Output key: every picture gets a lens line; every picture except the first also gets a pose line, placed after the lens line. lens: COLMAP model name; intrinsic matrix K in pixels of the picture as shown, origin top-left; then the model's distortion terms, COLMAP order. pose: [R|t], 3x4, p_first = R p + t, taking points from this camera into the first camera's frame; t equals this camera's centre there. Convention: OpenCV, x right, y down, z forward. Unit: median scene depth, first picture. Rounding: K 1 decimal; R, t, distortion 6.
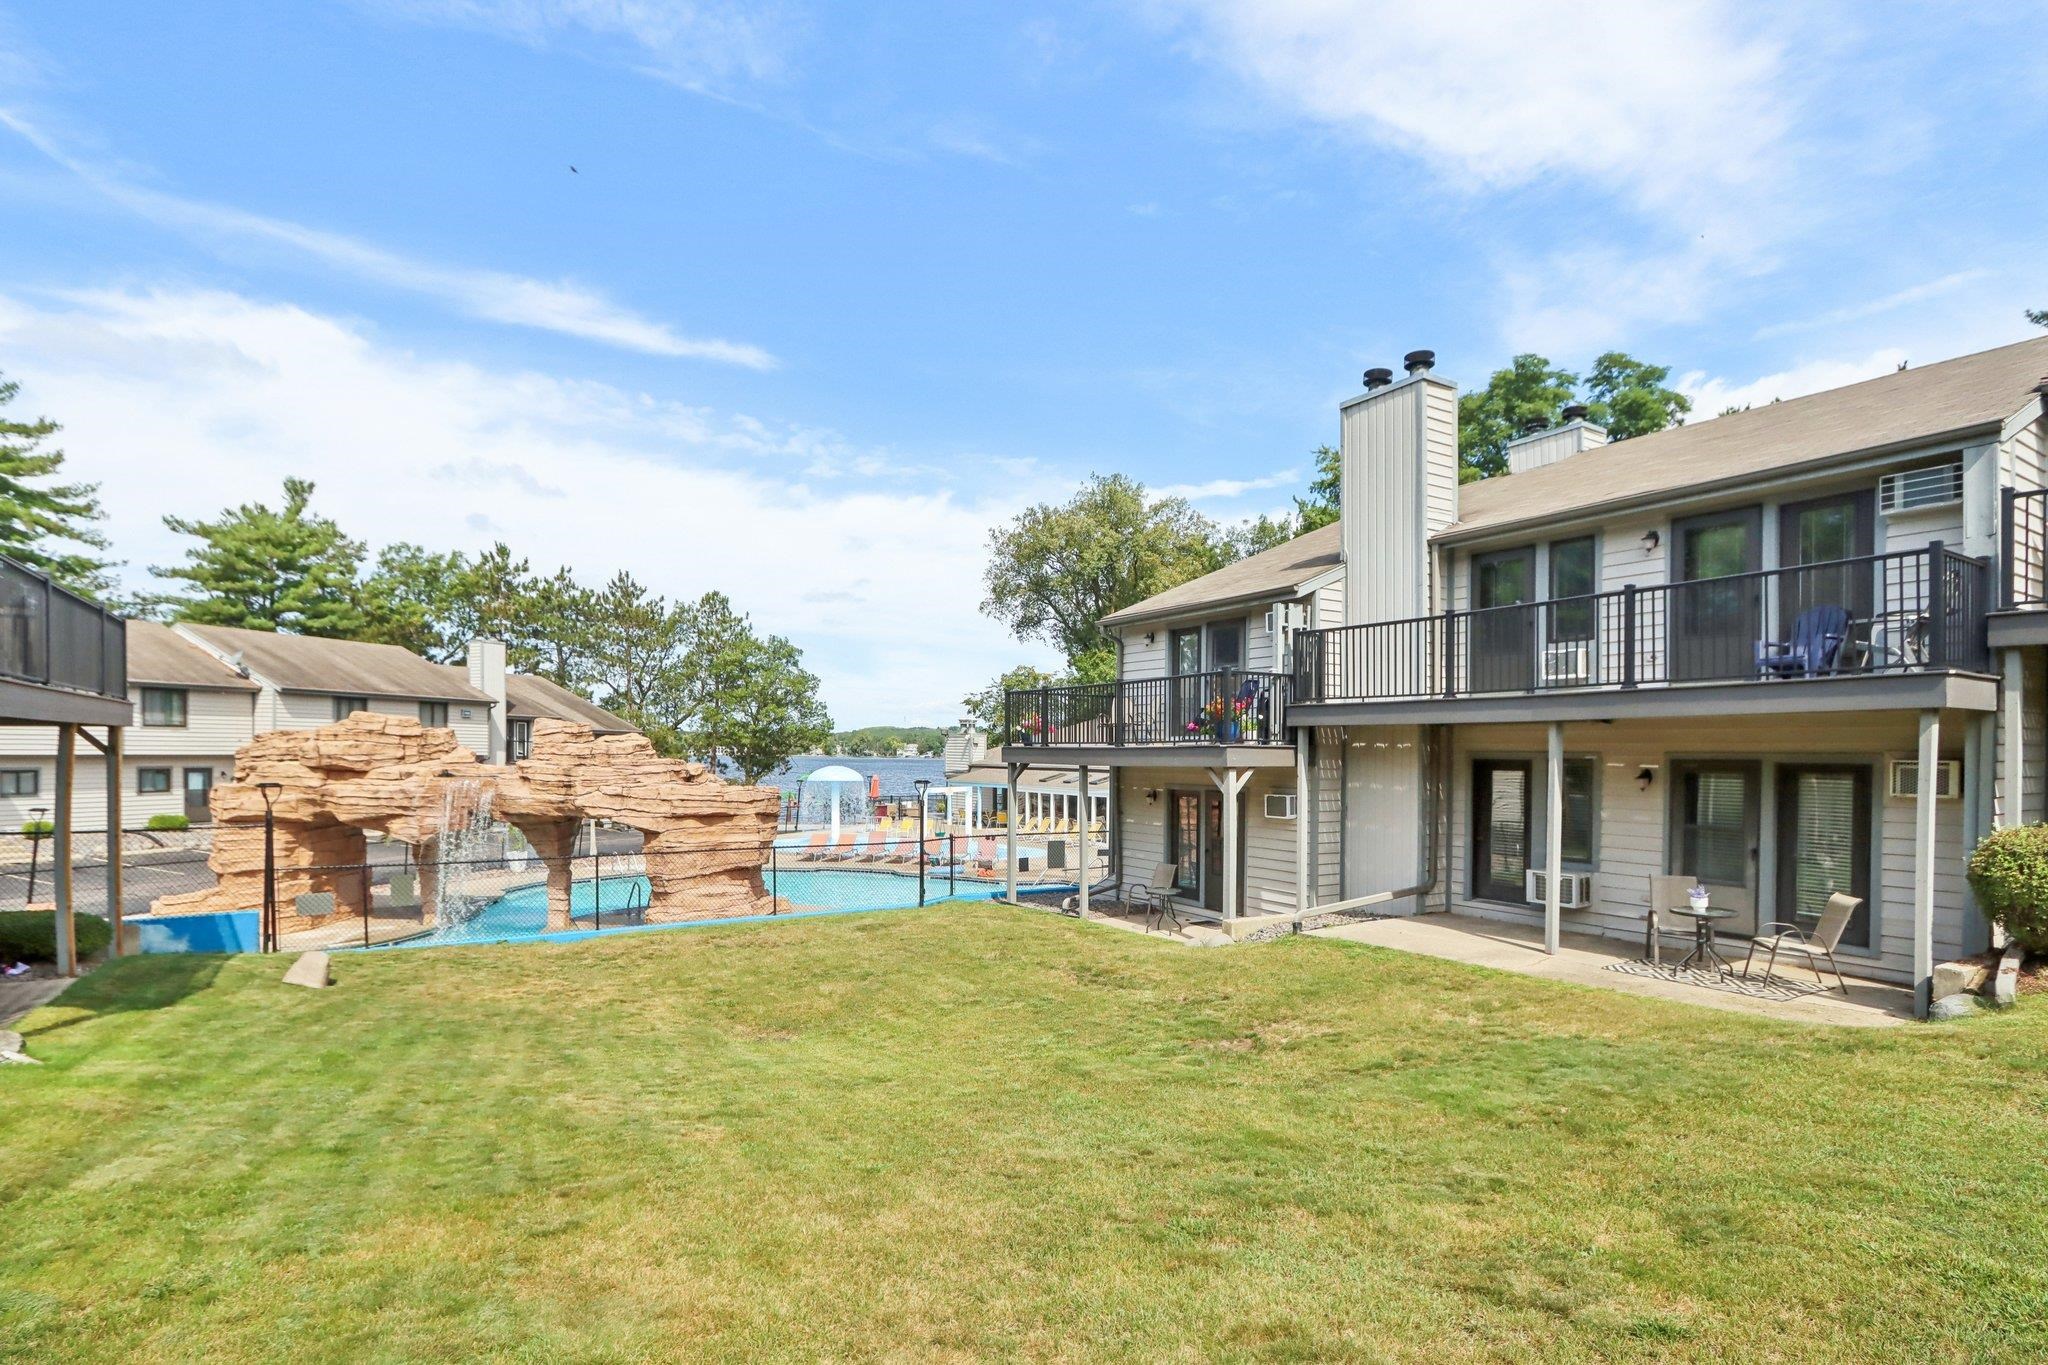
lens RADIAL K [[1002.3, 0, 1007.0], [0, 1002.3, 766.7], [0, 0, 1]] dist [-0.024126, 0.000159]
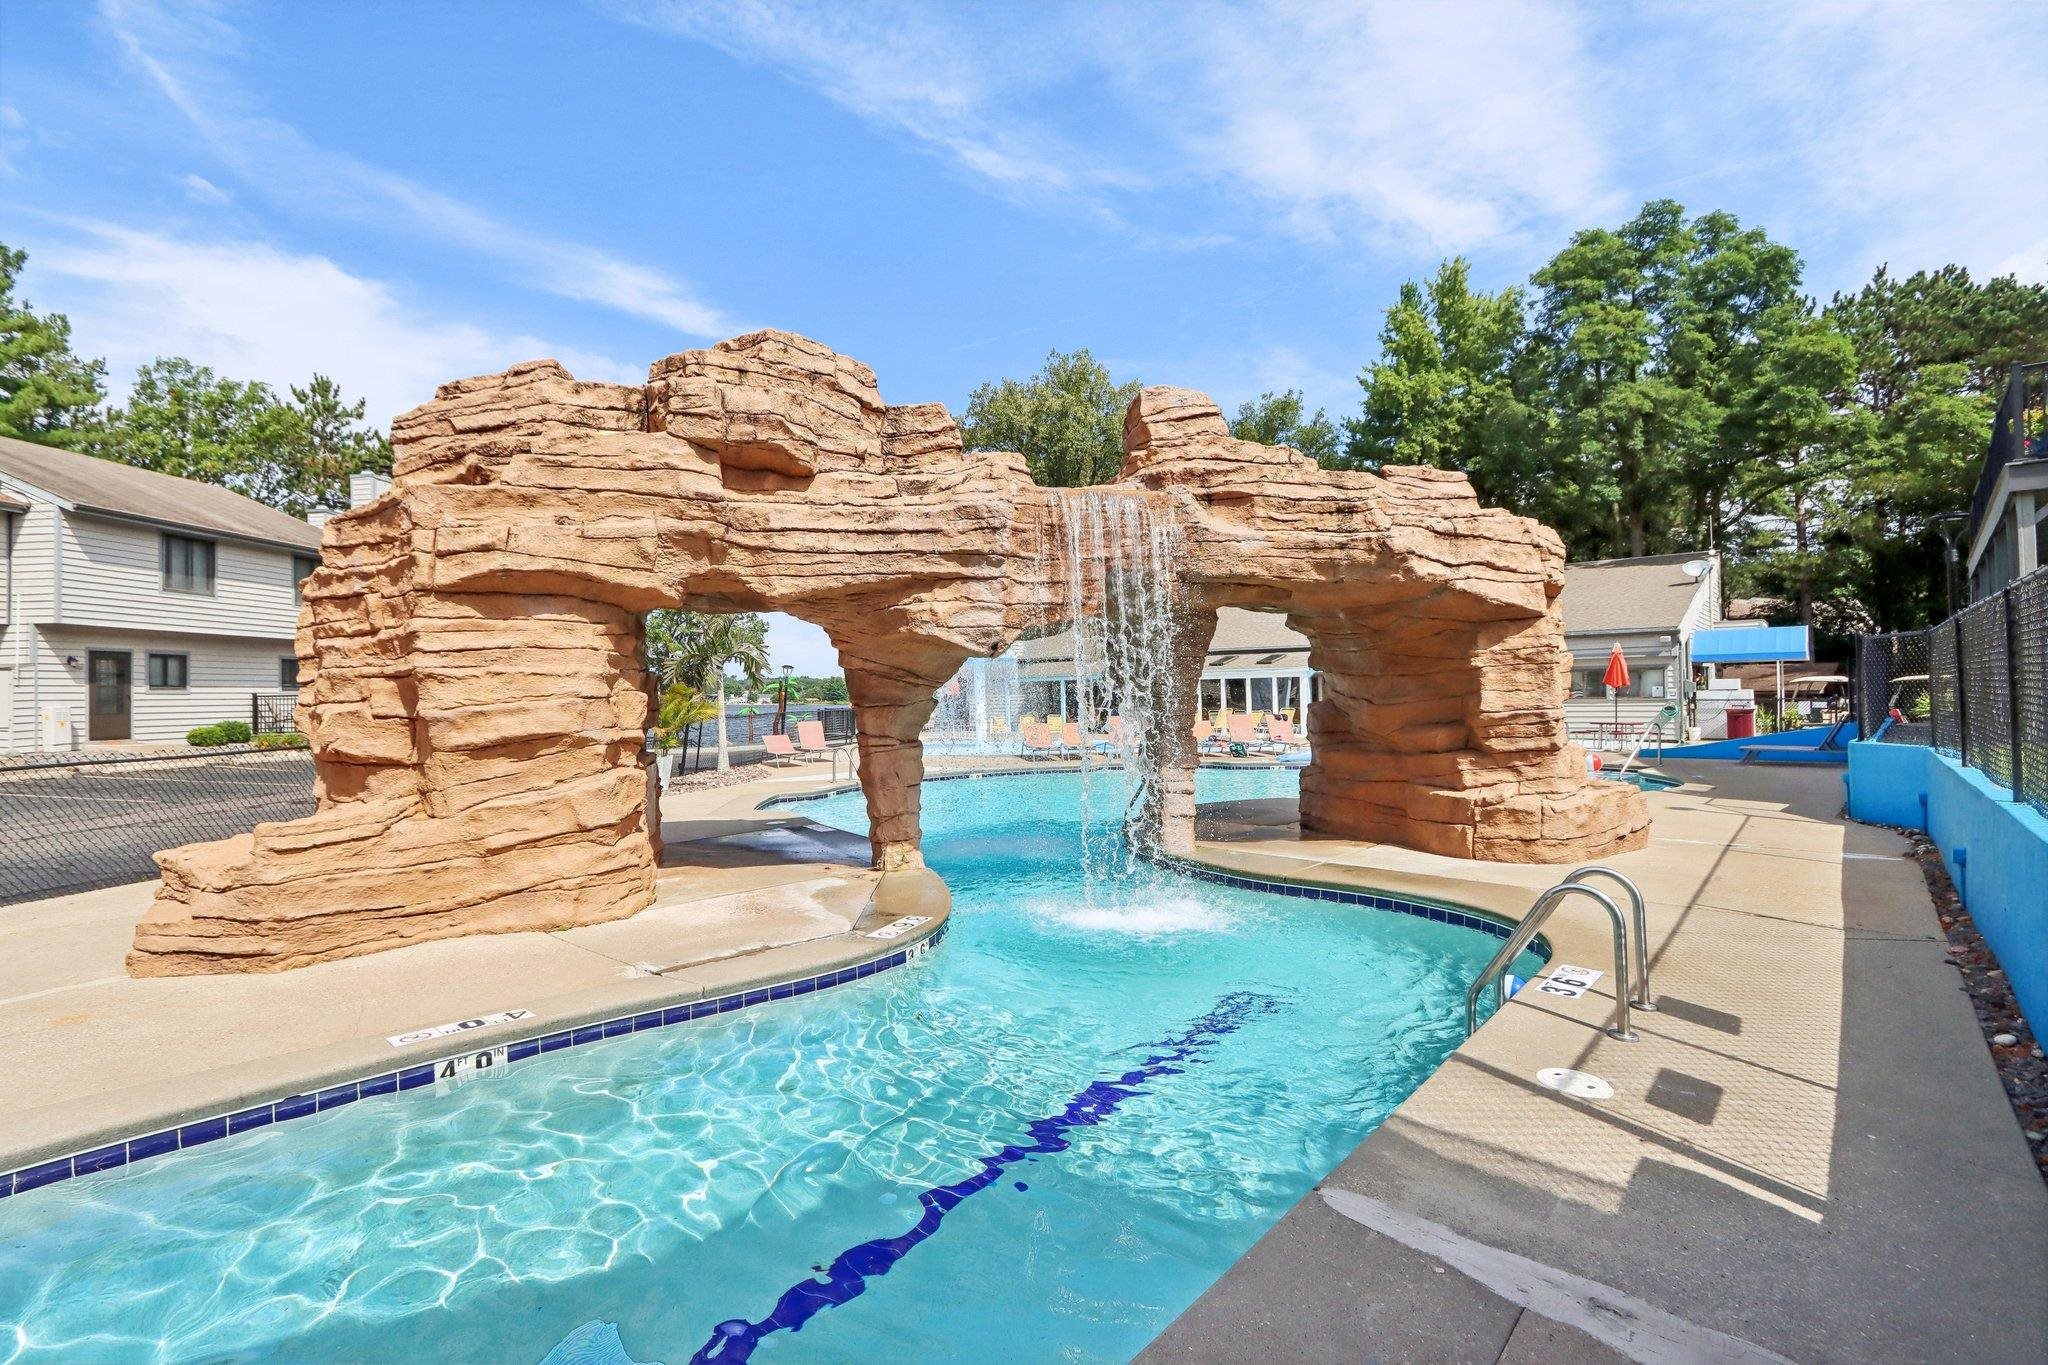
lens RADIAL K [[985.9, 0, 997.2], [0, 985.9, 682.2], [0, 0, 1]] dist [-0.022508, 0.001097]
pose [[0.966750, -0.021471, 0.254819, -0.492553], [0.029616, 0.999164, -0.028171, 0.071494], [-0.254001, 0.034781, 0.966578, 0.448918]]
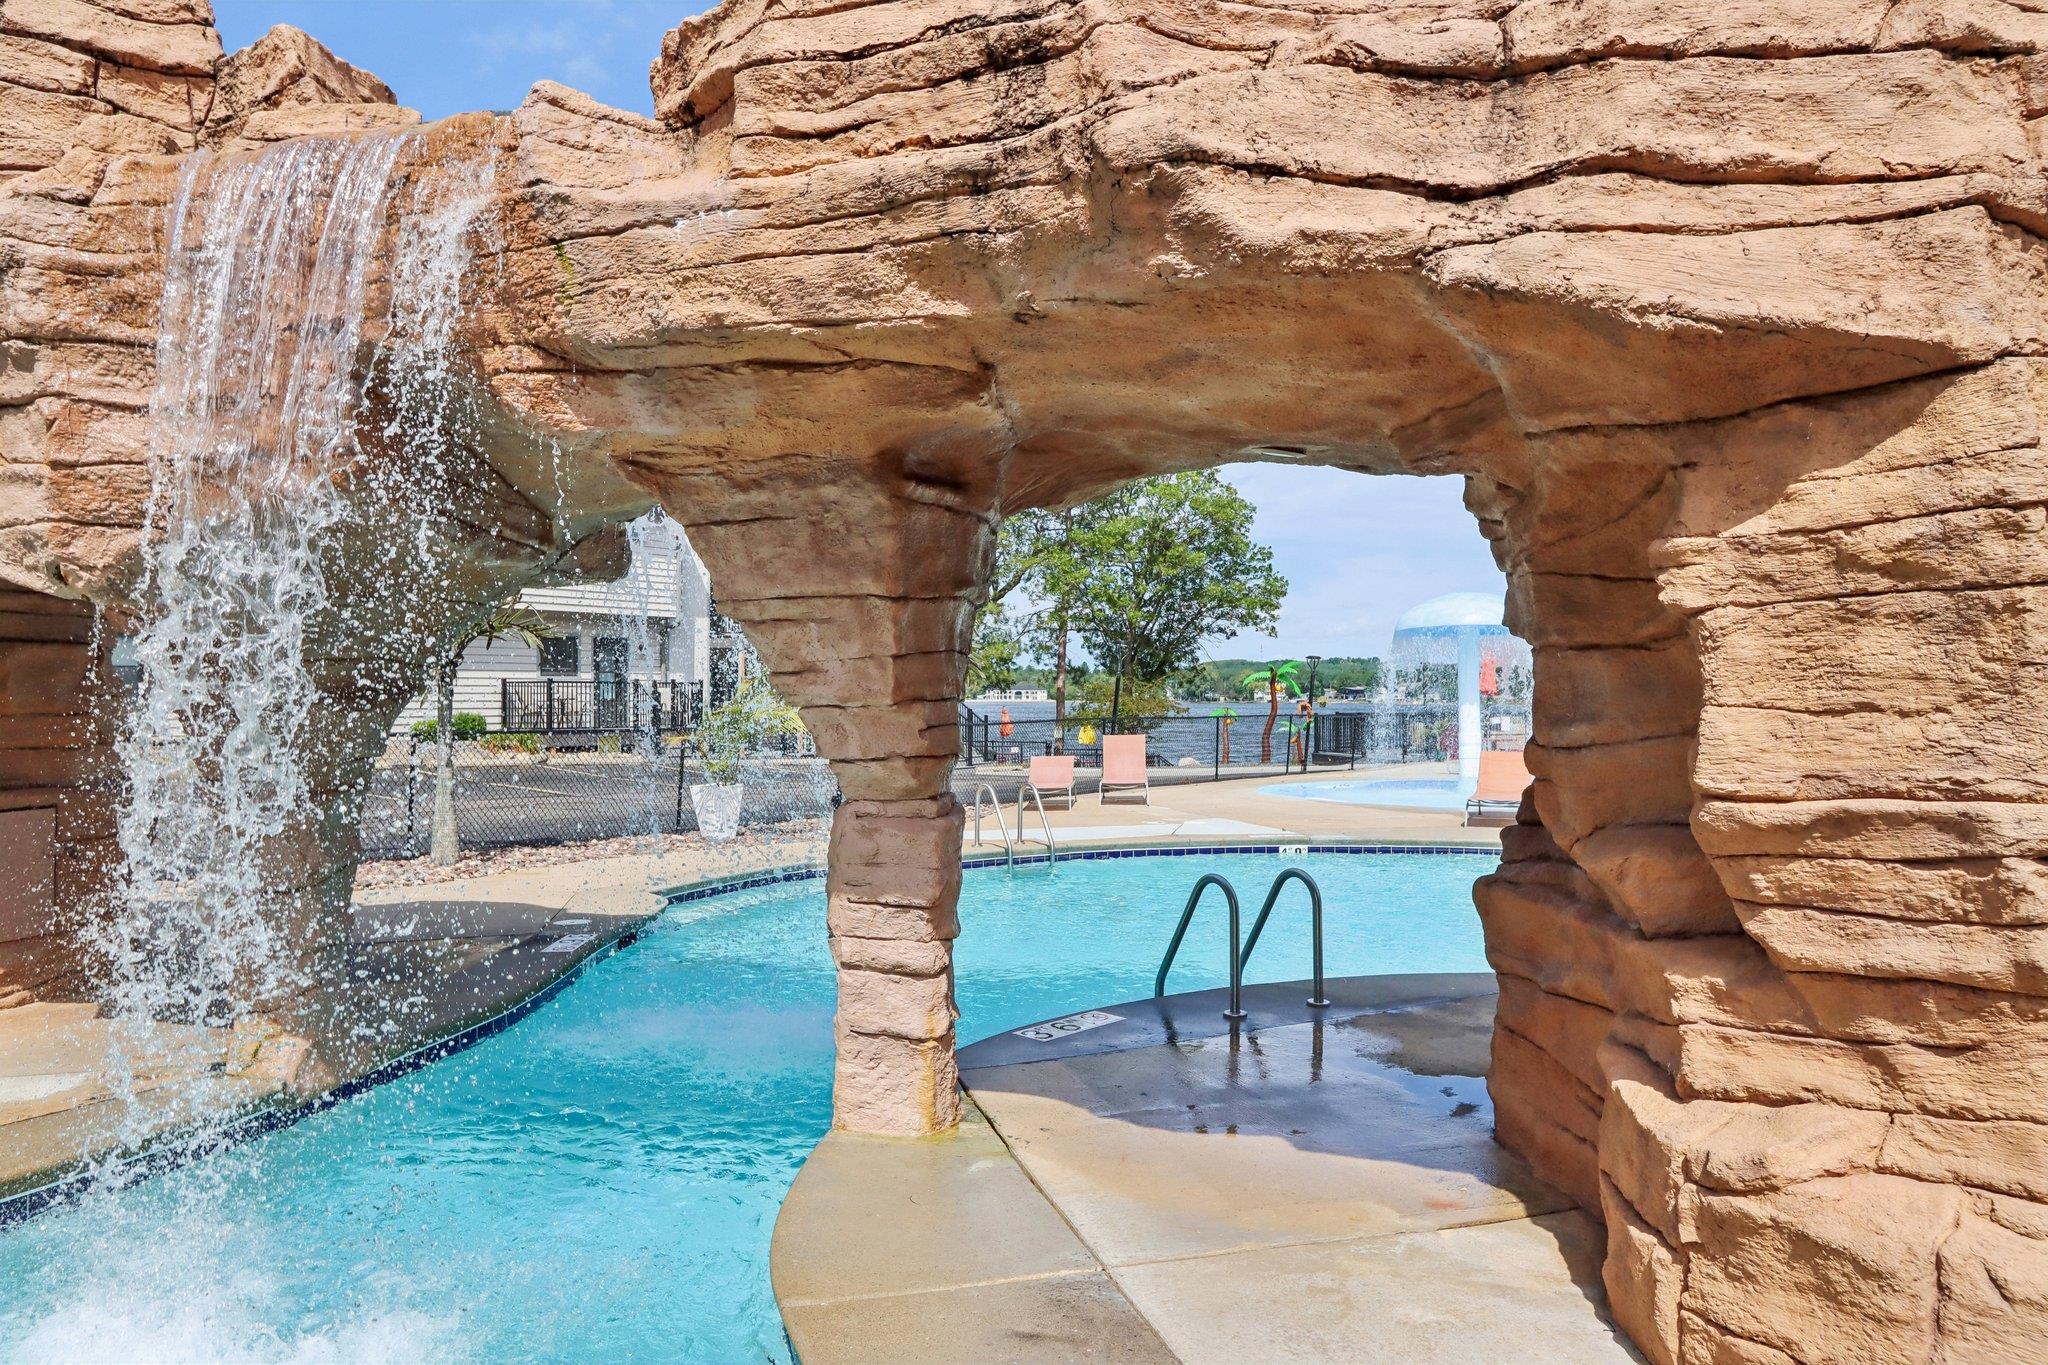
lens RADIAL K [[1432.1, 0, 969.7], [0, 1432.1, 679.0], [0, 0, 1]] dist [-0.003021, 0.003599]
pose [[0.955554, -0.014620, -0.294453, -0.281050], [0.005867, 0.999515, -0.030589, 0.070788], [0.294757, 0.027502, 0.955176, 0.593157]]
